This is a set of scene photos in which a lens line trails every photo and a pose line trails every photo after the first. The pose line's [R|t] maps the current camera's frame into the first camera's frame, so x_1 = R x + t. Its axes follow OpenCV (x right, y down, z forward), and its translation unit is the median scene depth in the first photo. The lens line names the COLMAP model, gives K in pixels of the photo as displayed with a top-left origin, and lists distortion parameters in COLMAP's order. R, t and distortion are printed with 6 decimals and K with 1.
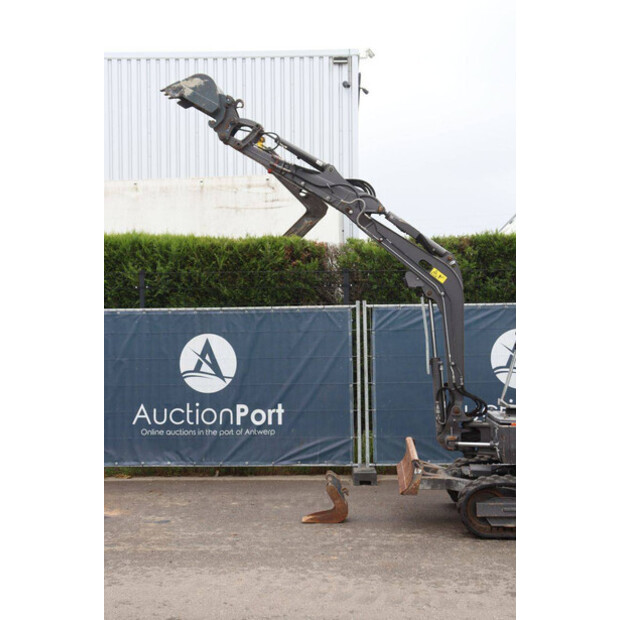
lens RADIAL K [[906.6, 0, 300.1], [0, 906.6, 315.5], [0, 0, 1]] dist [0.012239, 0.632273]
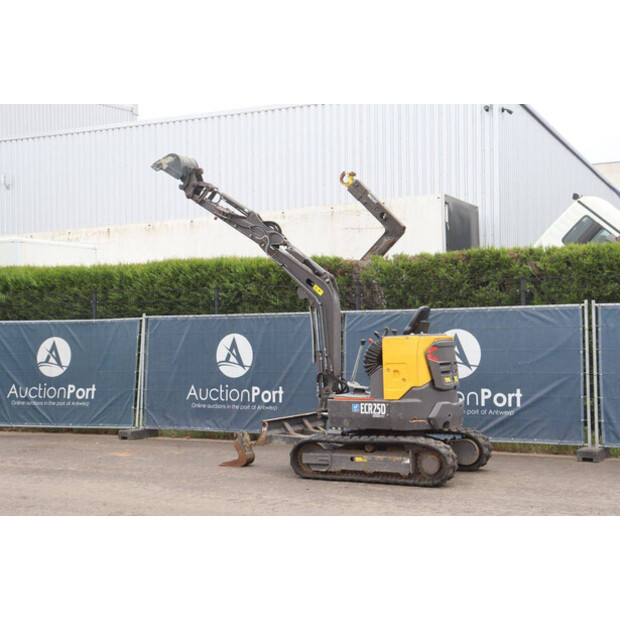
lens RADIAL K [[919.3, 0, 310.0], [0, 919.3, 310.0], [0, 0, 1]] dist [0.082522, 0.034674]
pose [[0.922824, -0.009076, -0.385114, 0.529824], [0.005887, 0.999938, -0.009459, -0.001171], [0.385176, 0.006462, 0.922821, -0.215719]]
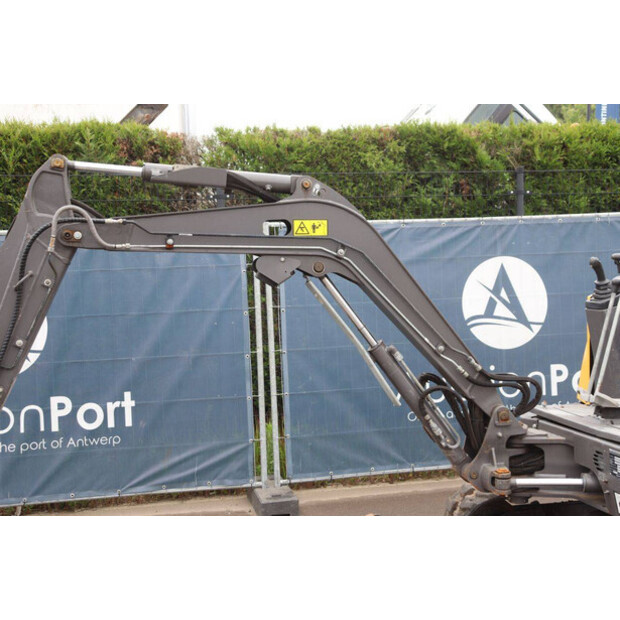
lens RADIAL K [[846.9, 0, 310.0], [0, 846.9, 310.0], [0, 0, 1]] dist [-0.011025, 0.392804]
pose [[0.971919, -0.033064, 0.232982, -0.033350], [0.017621, 0.997526, 0.068058, 0.008489], [-0.234656, -0.062042, 0.970097, 0.436523]]
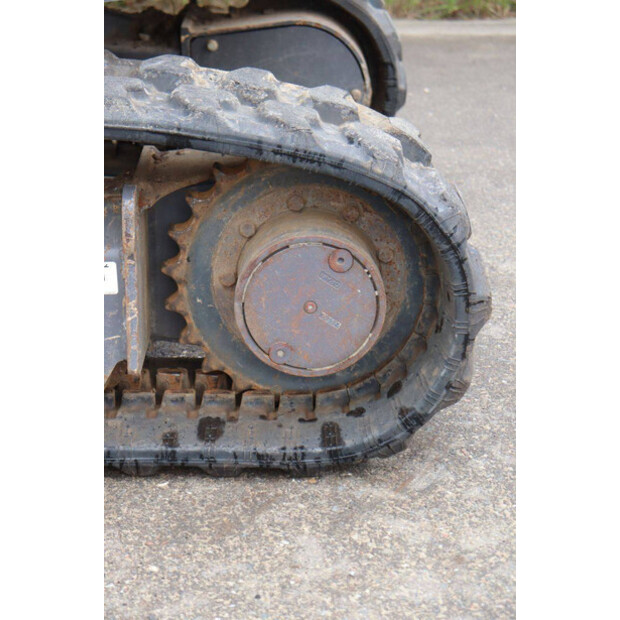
lens RADIAL K [[1519.1, 0, 309.5], [0, 1519.1, 296.9], [0, 0, 1]] dist [0.391518, 0.292703]
pose [[0.996645, -0.000532, 0.081843, 0.267989], [-0.028795, 0.933771, 0.356712, 0.080536], [-0.076612, -0.357872, 0.930623, 0.518589]]
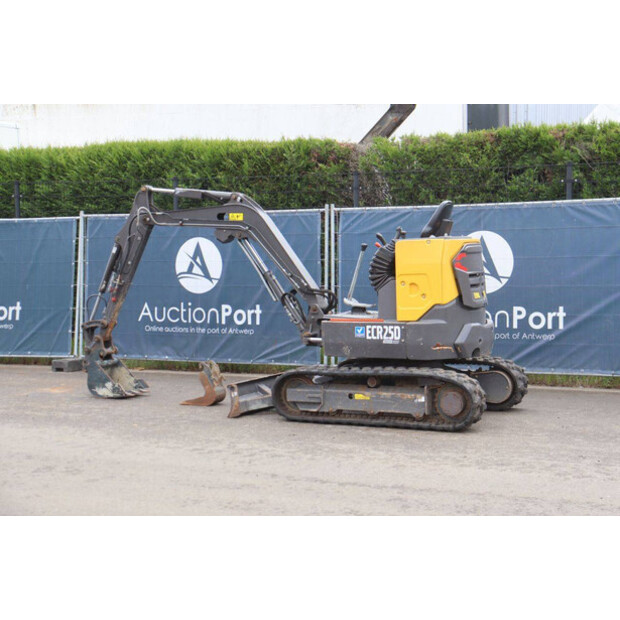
lens RADIAL K [[1112.0, 0, 310.0], [0, 1112.0, 310.0], [0, 0, 1]] dist [0.189291, 0.106292]
pose [[0.929124, 0.023080, -0.369046, 0.501356], [0.006179, 0.996942, 0.077905, 0.004308], [0.369716, -0.074664, 0.926140, -0.158513]]
